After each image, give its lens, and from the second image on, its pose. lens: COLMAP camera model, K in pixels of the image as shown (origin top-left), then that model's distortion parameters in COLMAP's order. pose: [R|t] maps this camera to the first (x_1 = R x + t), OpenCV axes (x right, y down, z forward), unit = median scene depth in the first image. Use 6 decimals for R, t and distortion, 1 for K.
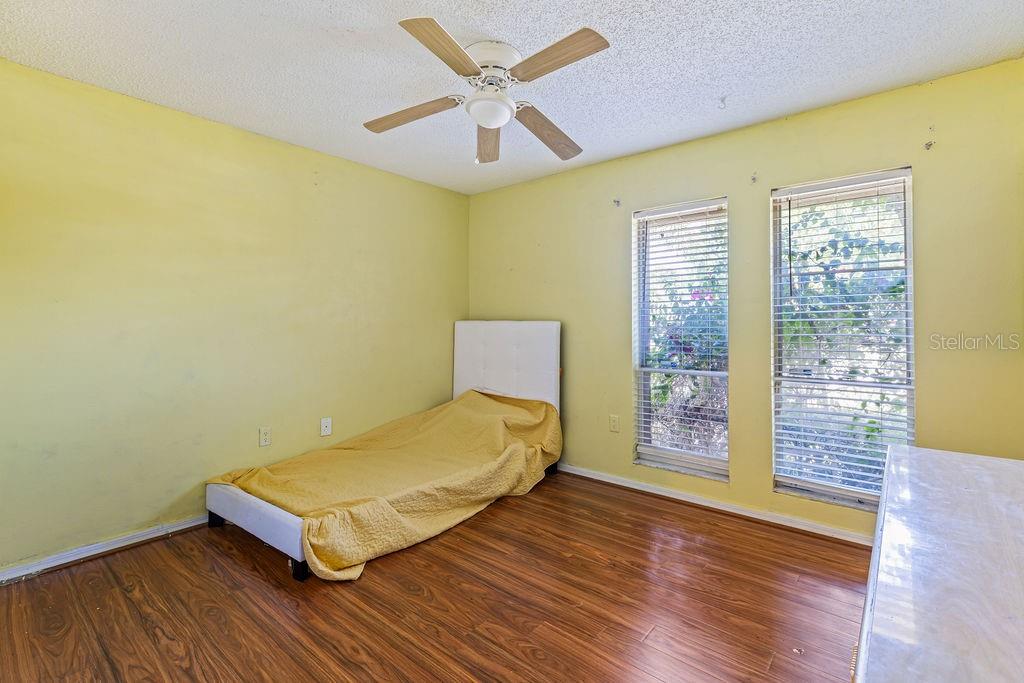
lens RADIAL K [[480.4, 0, 506.3], [0, 480.4, 328.5], [0, 0, 1]] dist [0.001922, 0.000112]
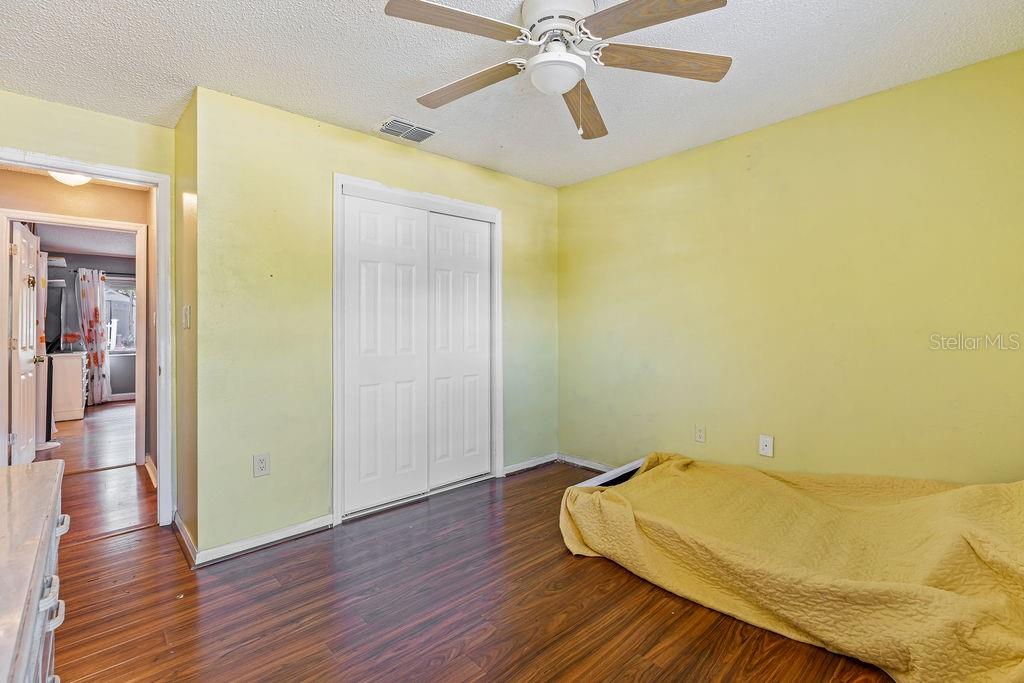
lens RADIAL K [[471.5, 0, 510.9], [0, 471.5, 329.9], [0, 0, 1]] dist [0.000347, -0.000026]
pose [[-0.141059, 0.010494, -0.989946, 0.705902], [-0.012287, 0.999848, 0.012350, -0.009614], [0.989925, 0.013905, -0.140909, 0.905102]]
